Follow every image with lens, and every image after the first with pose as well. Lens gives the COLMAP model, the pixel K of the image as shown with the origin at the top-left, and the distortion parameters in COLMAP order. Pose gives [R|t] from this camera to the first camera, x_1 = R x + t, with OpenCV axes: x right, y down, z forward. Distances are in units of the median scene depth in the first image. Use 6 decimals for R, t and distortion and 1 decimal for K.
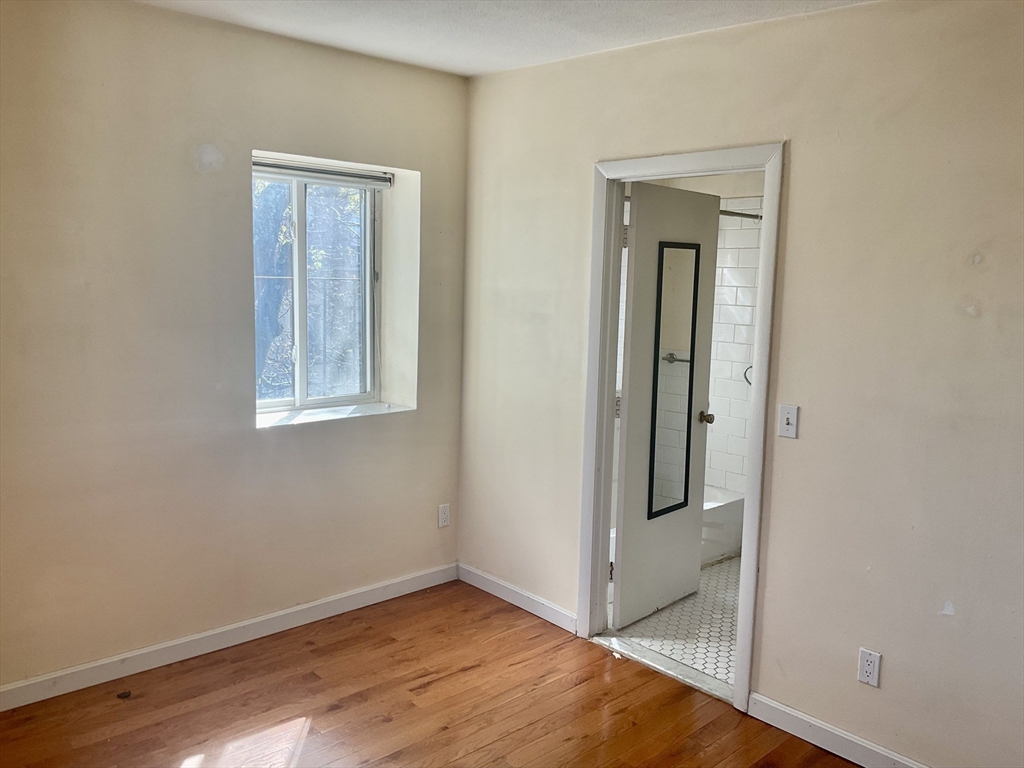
lens RADIAL K [[845.6, 0, 511.4], [0, 845.6, 381.1], [0, 0, 1]] dist [0.107304, -0.204255]
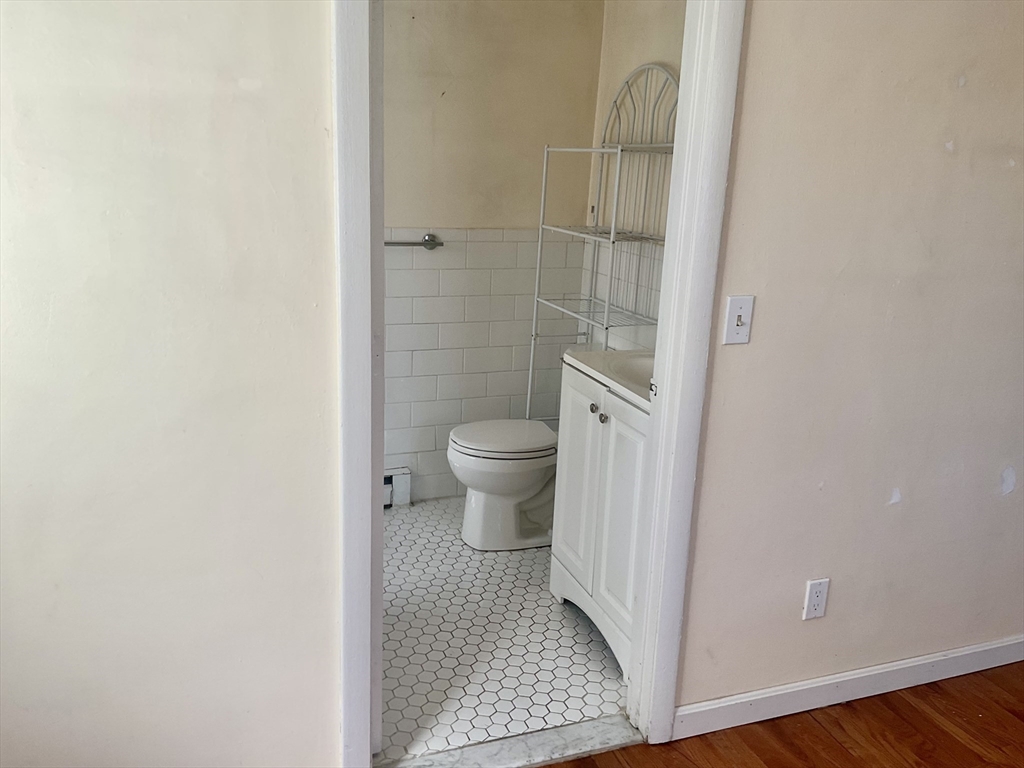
lens RADIAL K [[845.6, 0, 511.4], [0, 845.6, 381.1], [0, 0, 1]] dist [0.107304, -0.204255]
pose [[0.366856, -0.251378, 0.895670, -0.349216], [0.078144, 0.967723, 0.239593, -0.080440], [-0.926990, -0.017905, 0.374659, 0.921151]]
